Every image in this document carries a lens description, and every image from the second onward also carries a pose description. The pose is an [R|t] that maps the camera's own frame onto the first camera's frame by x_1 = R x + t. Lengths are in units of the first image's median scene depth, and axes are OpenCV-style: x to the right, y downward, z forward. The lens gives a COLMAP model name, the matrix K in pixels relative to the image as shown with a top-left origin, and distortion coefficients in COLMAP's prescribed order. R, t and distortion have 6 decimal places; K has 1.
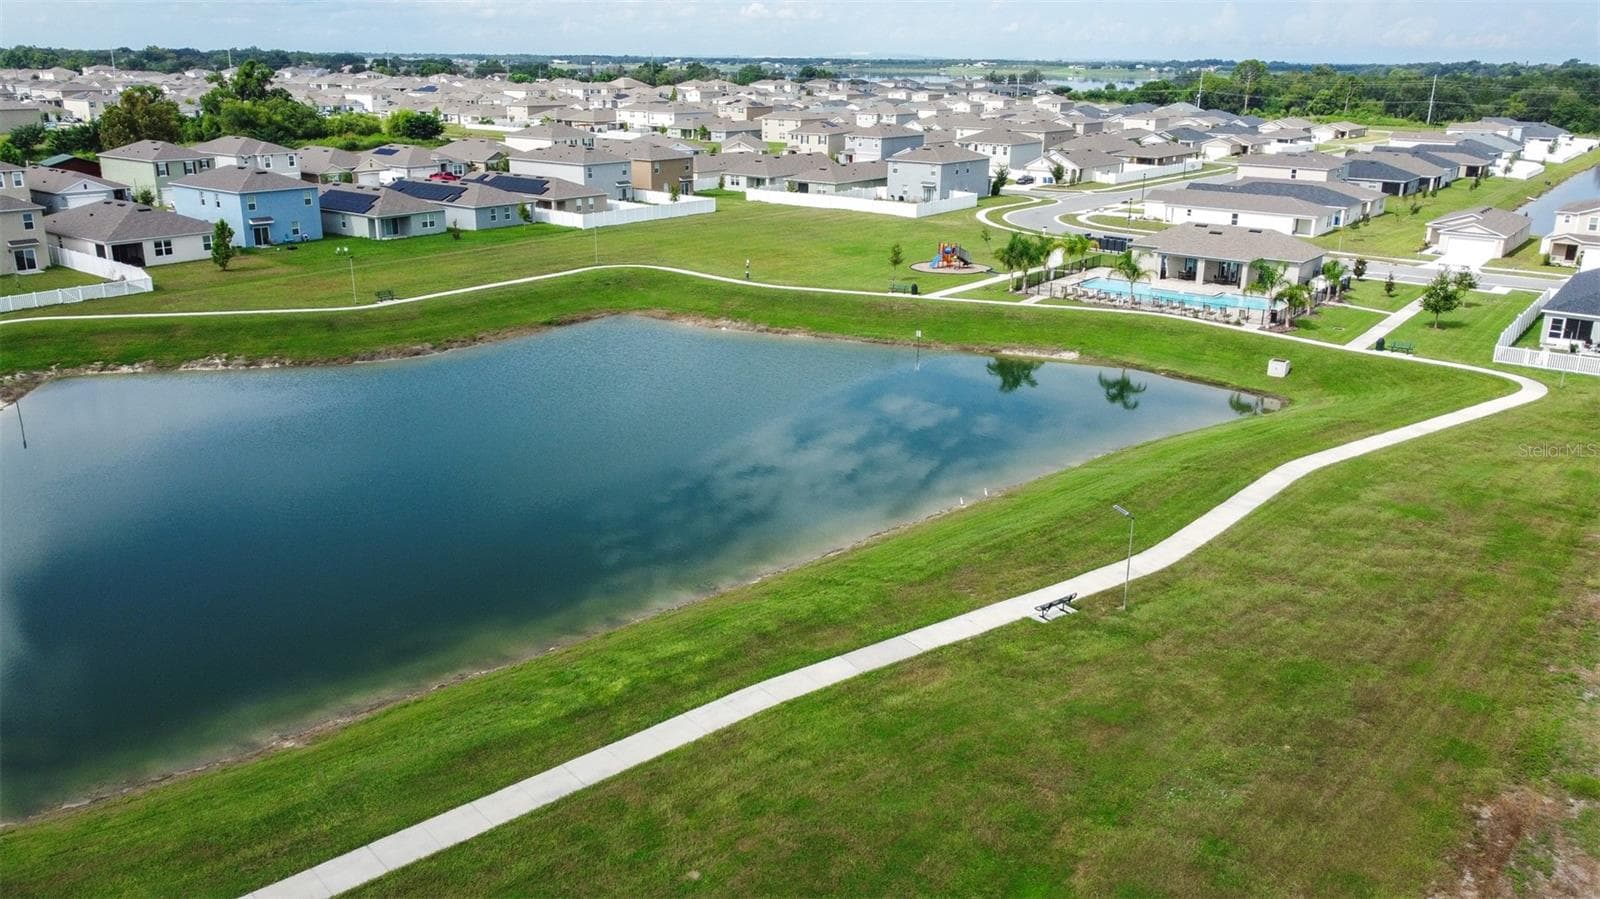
lens RADIAL K [[1201.5, 0, 790.3], [0, 1201.5, 437.1], [0, 0, 1]] dist [-0.000711, 0.000742]
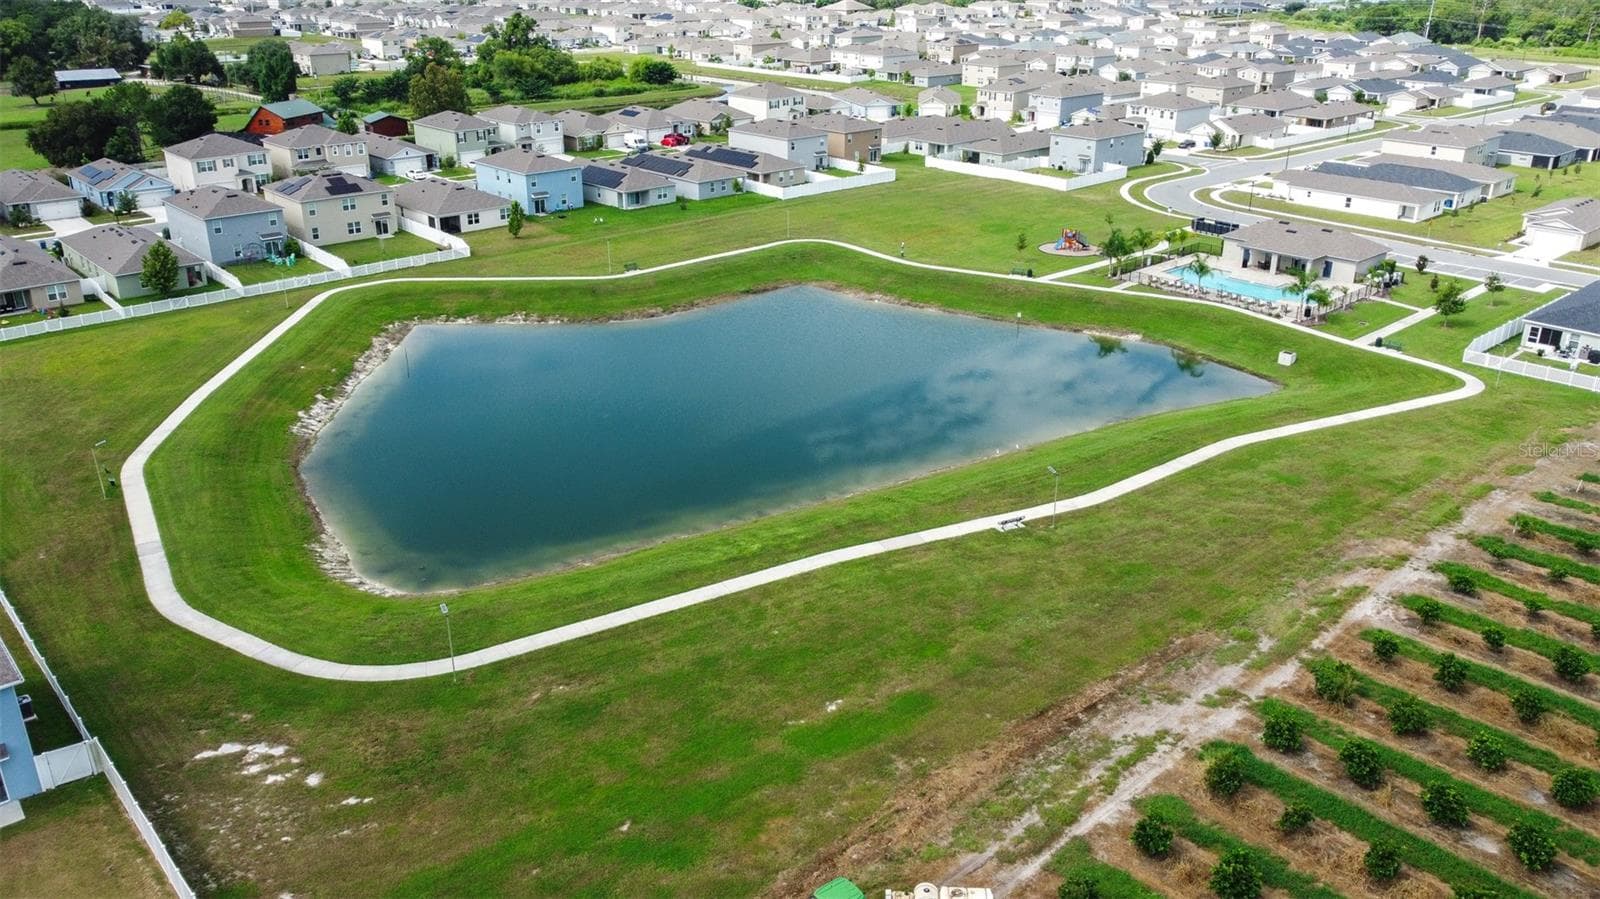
lens RADIAL K [[1201.5, 0, 800.3], [0, 1201.5, 456.1], [0, 0, 1]] dist [-0.000711, 0.000742]
pose [[0.984372, 0.062120, -0.164779, 0.087355], [-0.045614, 0.993725, 0.102132, -0.050029], [0.170089, -0.093019, 0.981029, -0.314391]]
